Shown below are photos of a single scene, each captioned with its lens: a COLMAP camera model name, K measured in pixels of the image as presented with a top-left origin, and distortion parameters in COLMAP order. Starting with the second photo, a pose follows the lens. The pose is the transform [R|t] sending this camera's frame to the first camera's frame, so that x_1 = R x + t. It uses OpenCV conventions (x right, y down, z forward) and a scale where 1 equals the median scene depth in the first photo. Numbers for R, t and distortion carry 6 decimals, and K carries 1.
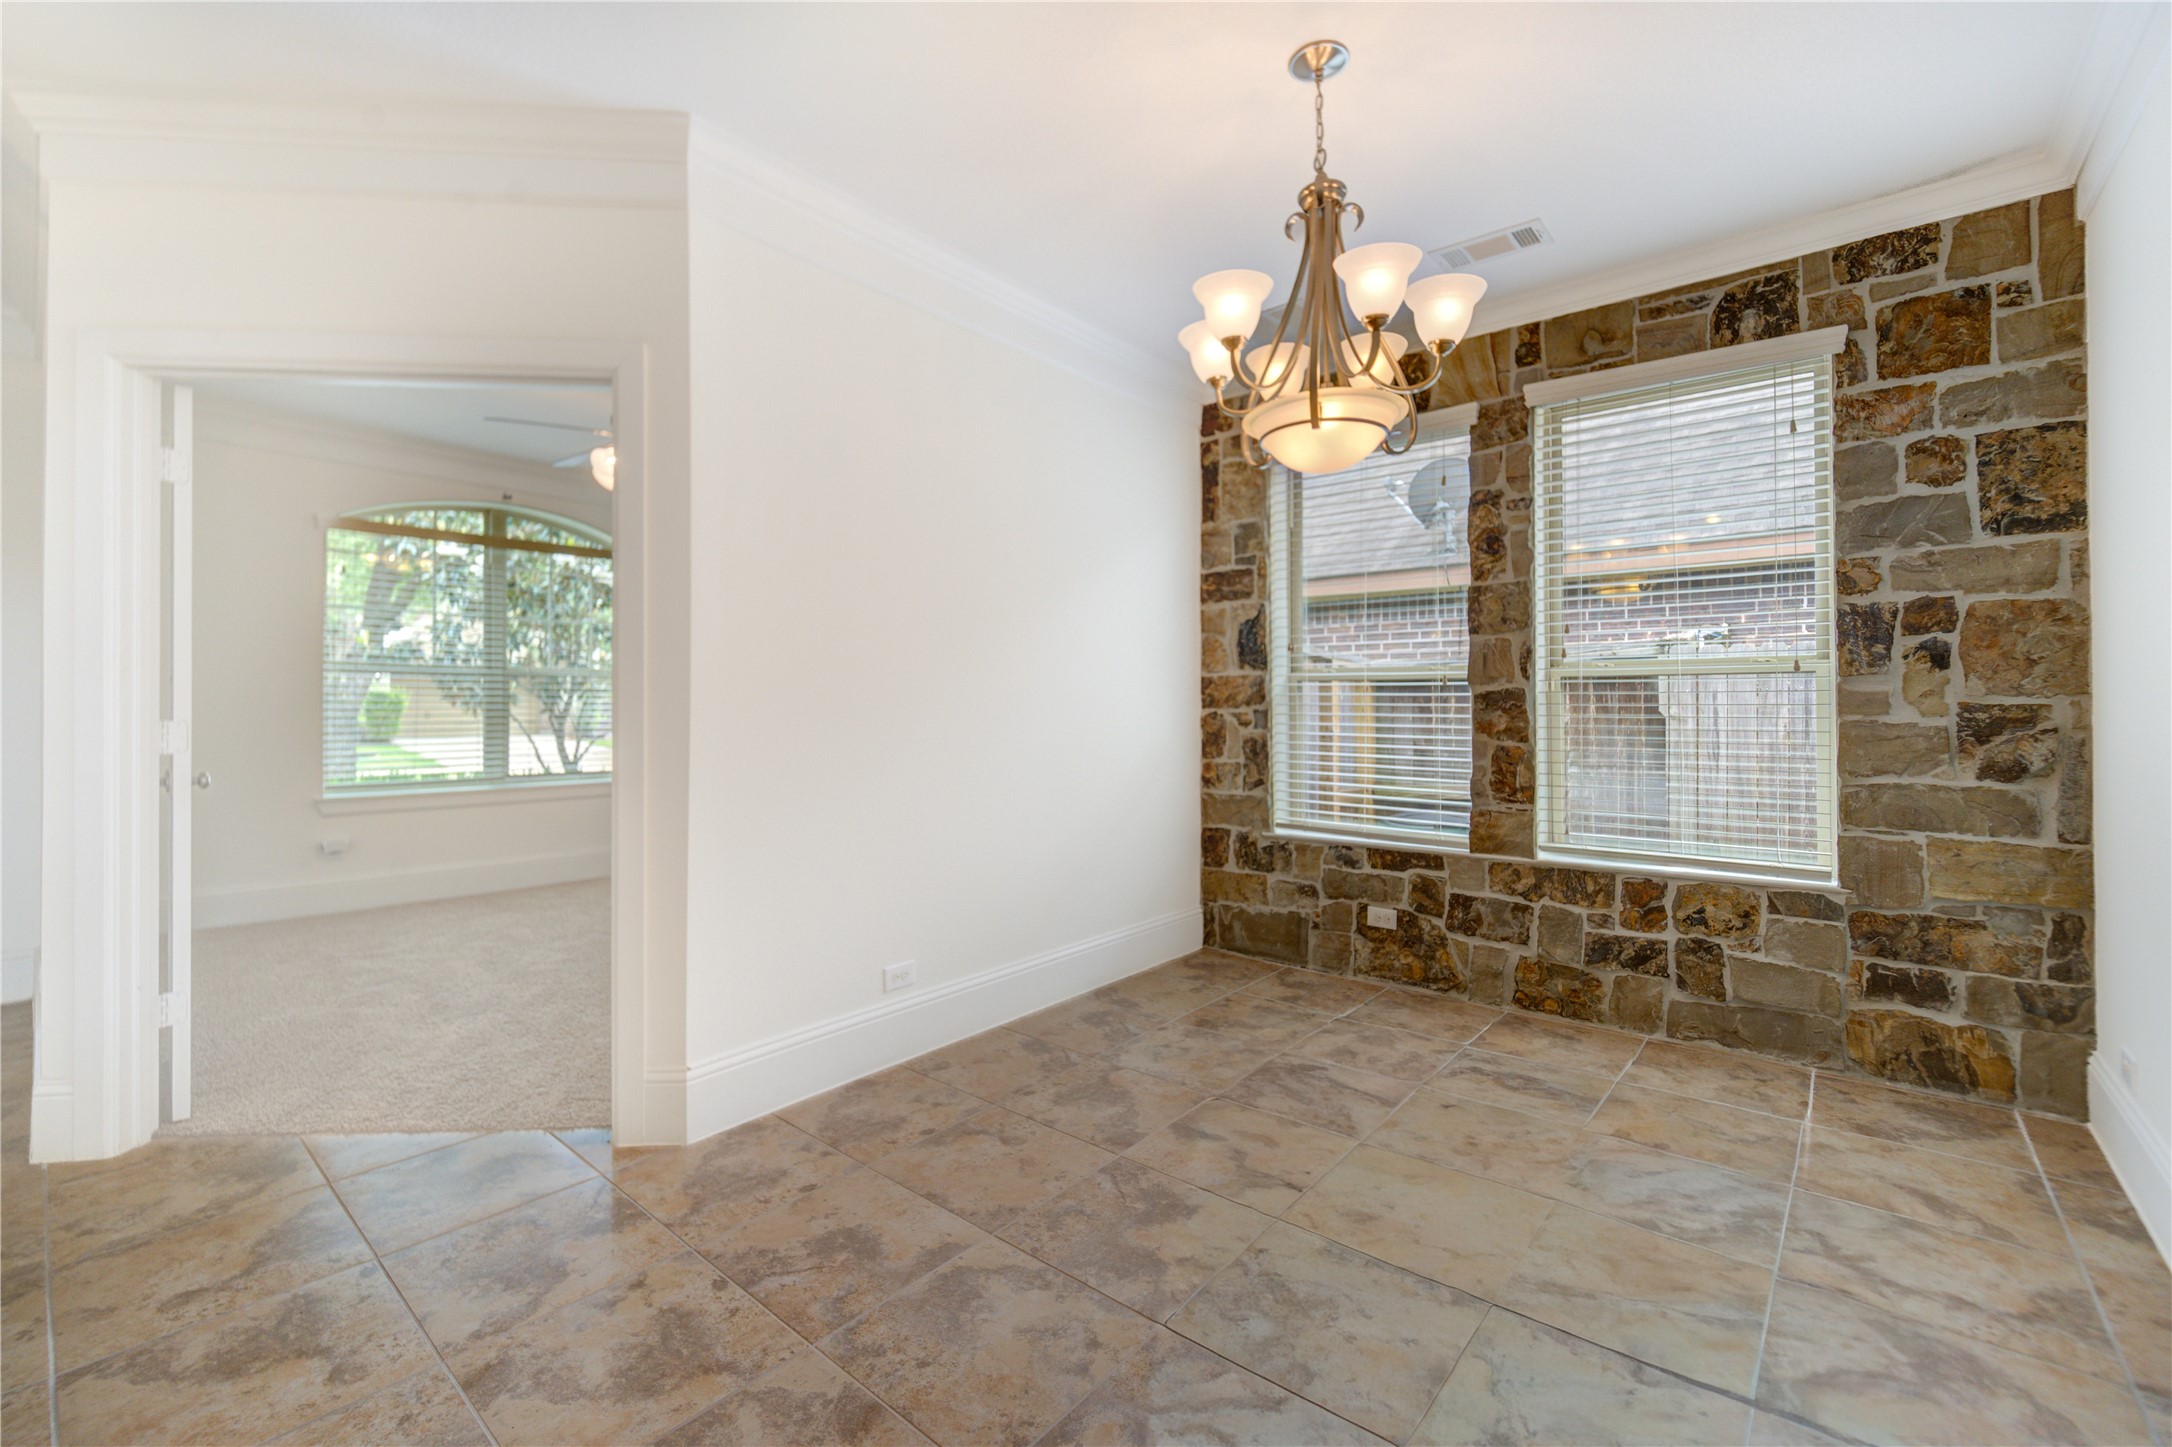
lens RADIAL K [[897.6, 0, 1073.1], [0, 897.6, 701.0], [0, 0, 1]] dist [0.000432, -0.005853]
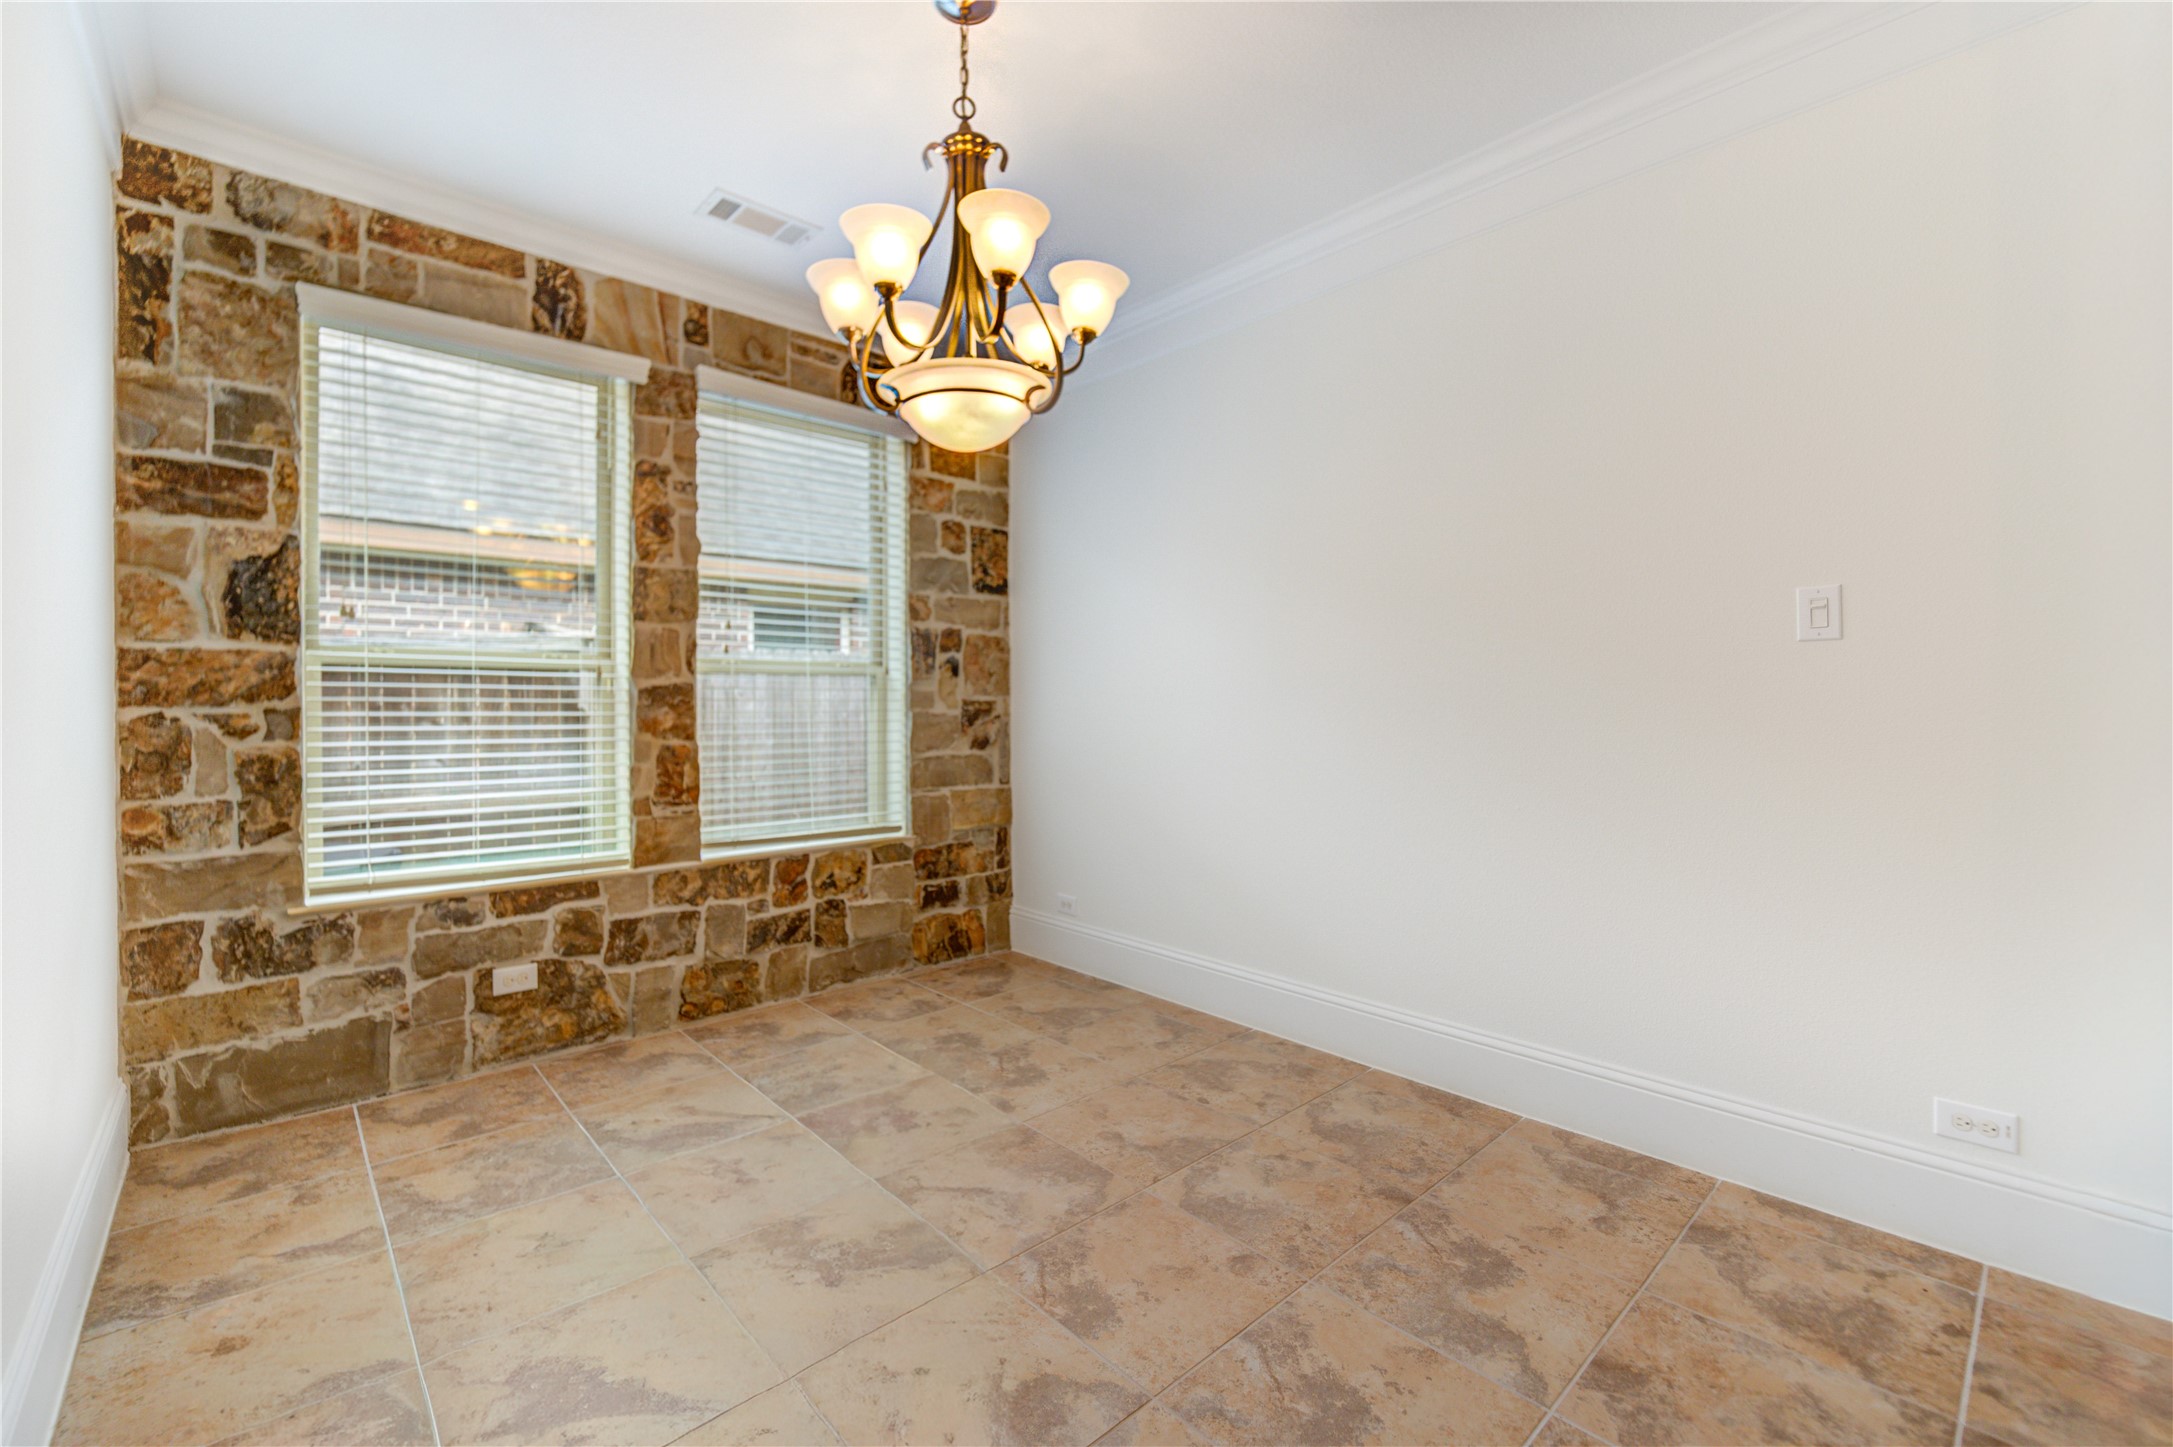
lens RADIAL K [[905.4, 0, 1063.8], [0, 905.4, 699.8], [0, 0, 1]] dist [-0.004449, -0.002538]
pose [[0.135209, 0.001543, 0.990816, -0.481849], [-0.004610, 0.999989, -0.000928, 0.003124], [-0.990806, -0.004442, 0.135215, 0.589934]]
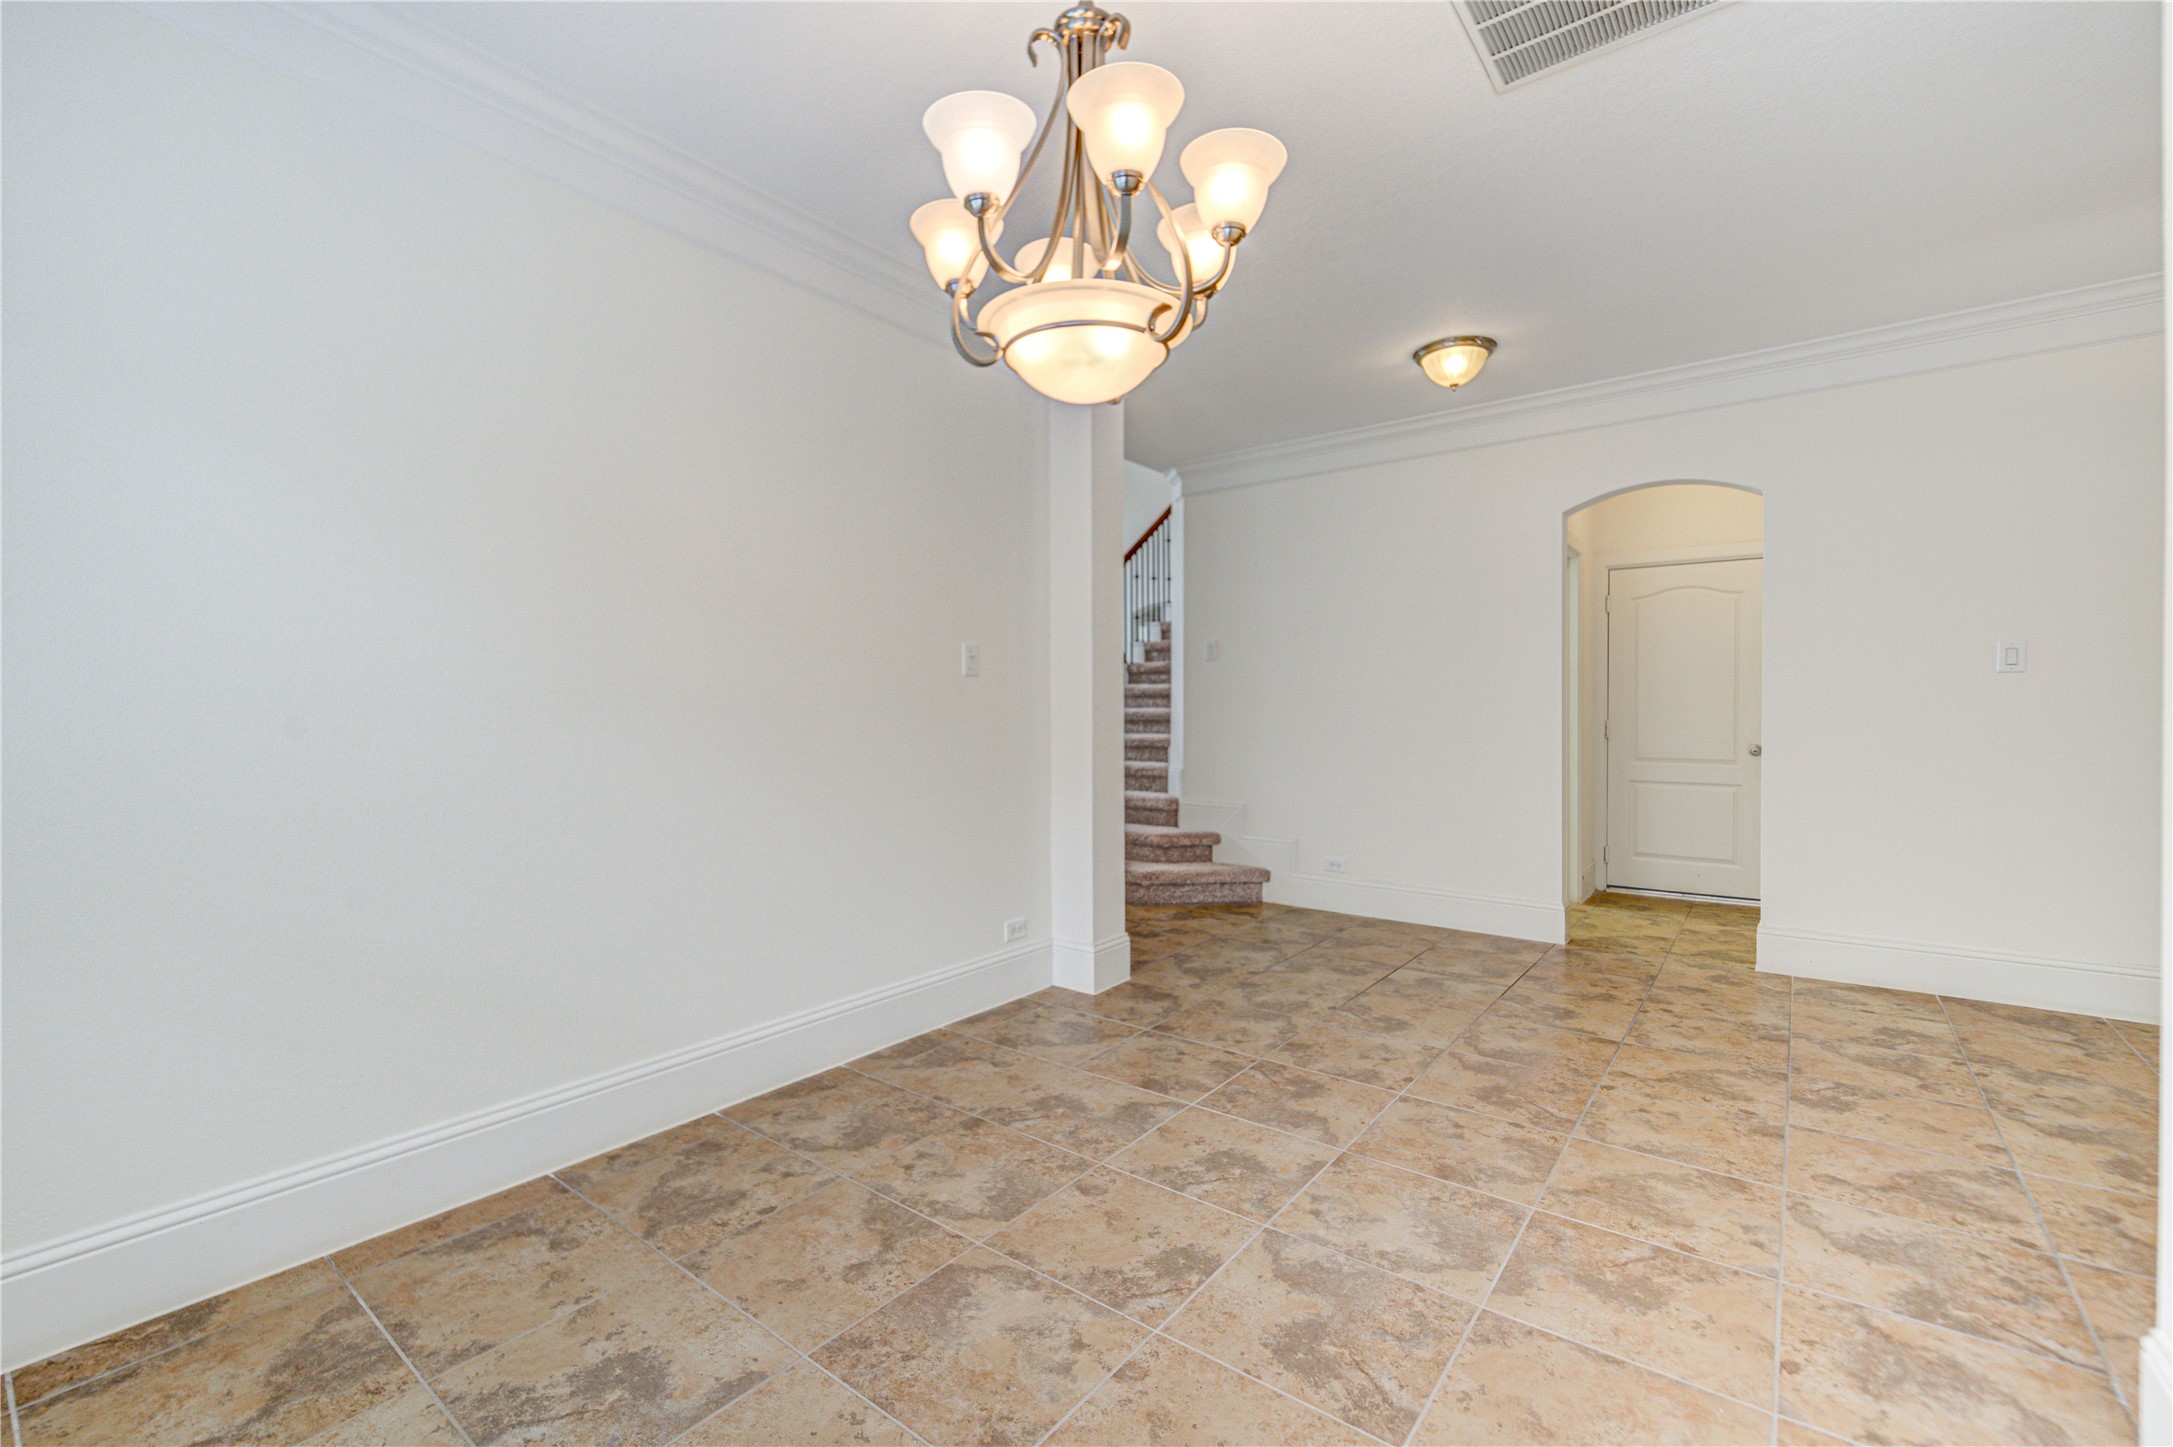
lens RADIAL K [[905.4, 0, 1063.8], [0, 905.4, 699.8], [0, 0, 1]] dist [-0.004449, -0.002538]
pose [[-0.999535, 0.006243, -0.029848, 0.242638], [0.006905, 0.999731, -0.022126, 0.011338], [0.029702, -0.022322, -0.999310, 1.340477]]
